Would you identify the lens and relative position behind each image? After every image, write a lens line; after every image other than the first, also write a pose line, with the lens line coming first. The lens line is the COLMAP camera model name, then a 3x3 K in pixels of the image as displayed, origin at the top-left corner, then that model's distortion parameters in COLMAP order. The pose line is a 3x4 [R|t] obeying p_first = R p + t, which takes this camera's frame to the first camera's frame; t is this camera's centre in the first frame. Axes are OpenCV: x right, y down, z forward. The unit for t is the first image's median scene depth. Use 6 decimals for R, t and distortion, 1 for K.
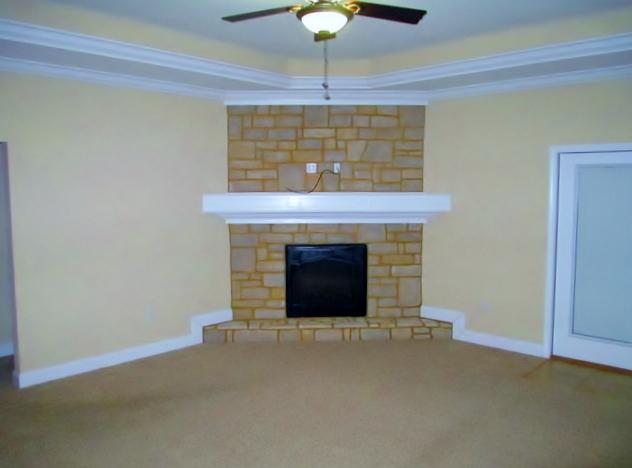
lens RADIAL K [[528.4, 0, 316.1], [0, 528.4, 231.1], [0, 0, 1]] dist [-0.045336, 0.015316]
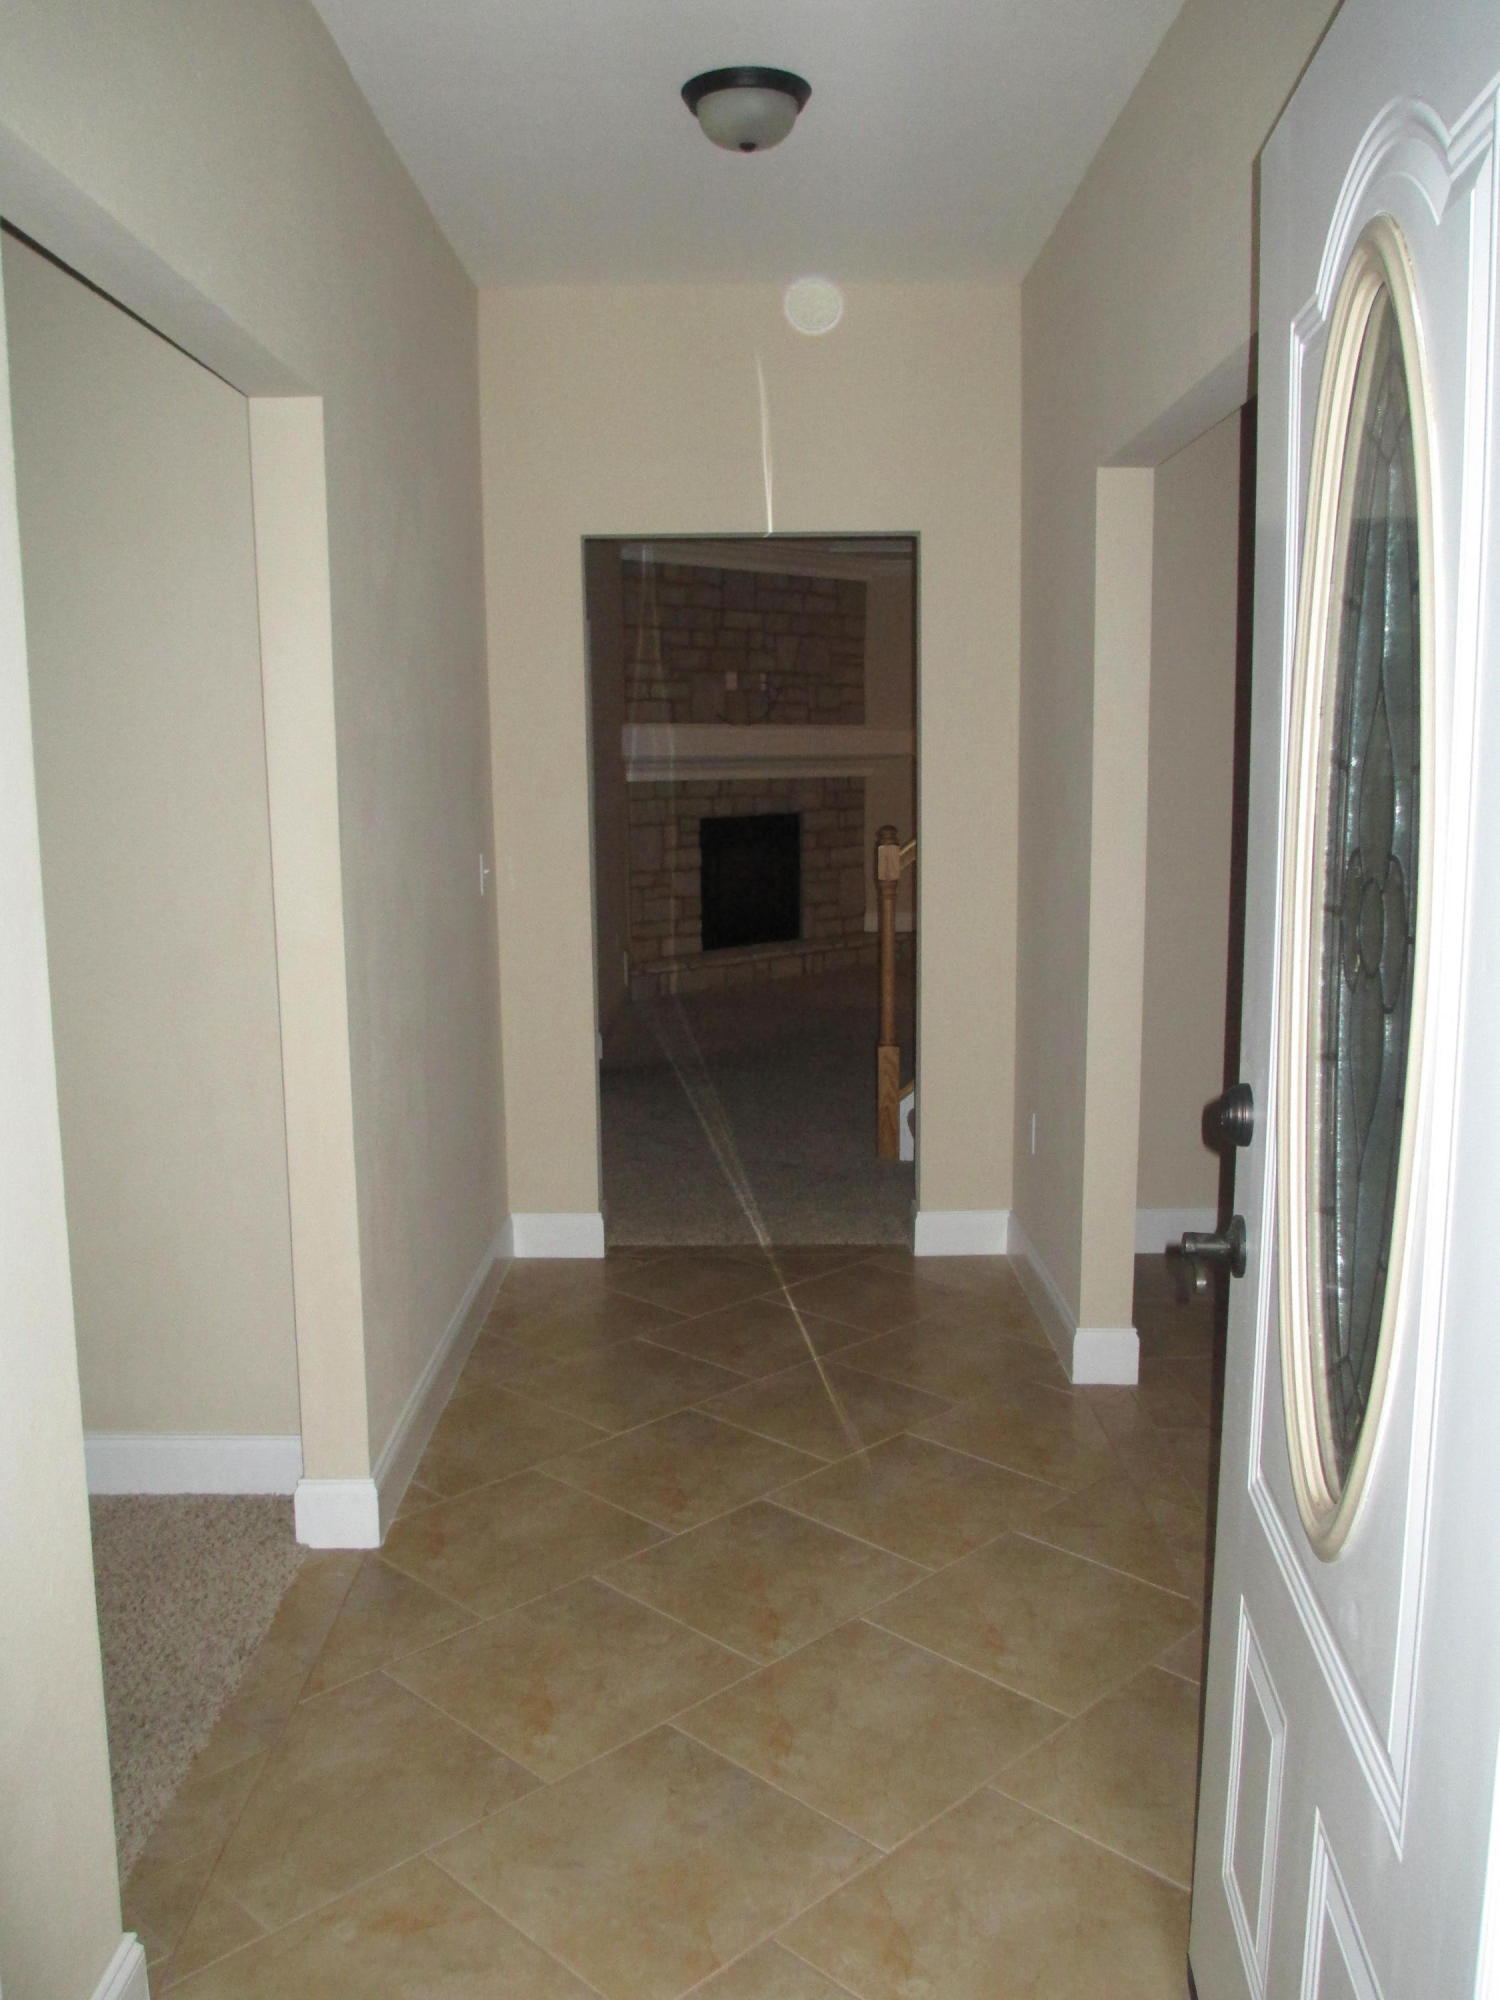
lens RADIAL K [[1672.3, 0, 759.0], [0, 1672.3, 989.9], [0, 0, 1]] dist [-0.045336, 0.015316]
pose [[0.732835, -0.100479, 0.672946, -1.226856], [0.063302, 0.994815, 0.079602, 0.069686], [-0.677455, -0.015737, 0.735396, -0.344471]]
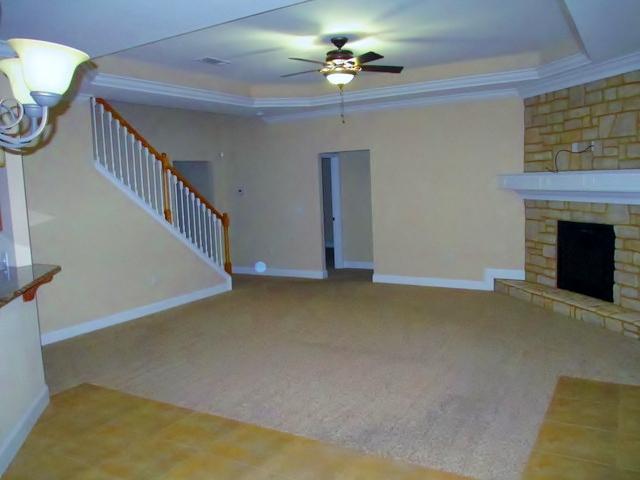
lens RADIAL K [[535.1, 0, 320.8], [0, 535.1, 240.7], [0, 0, 1]] dist [-0.045336, 0.015316]
pose [[0.202964, 0.106774, -0.973347, 0.915188], [-0.041480, 0.994082, 0.100399, -0.021829], [0.978307, 0.019997, 0.206192, 0.304606]]
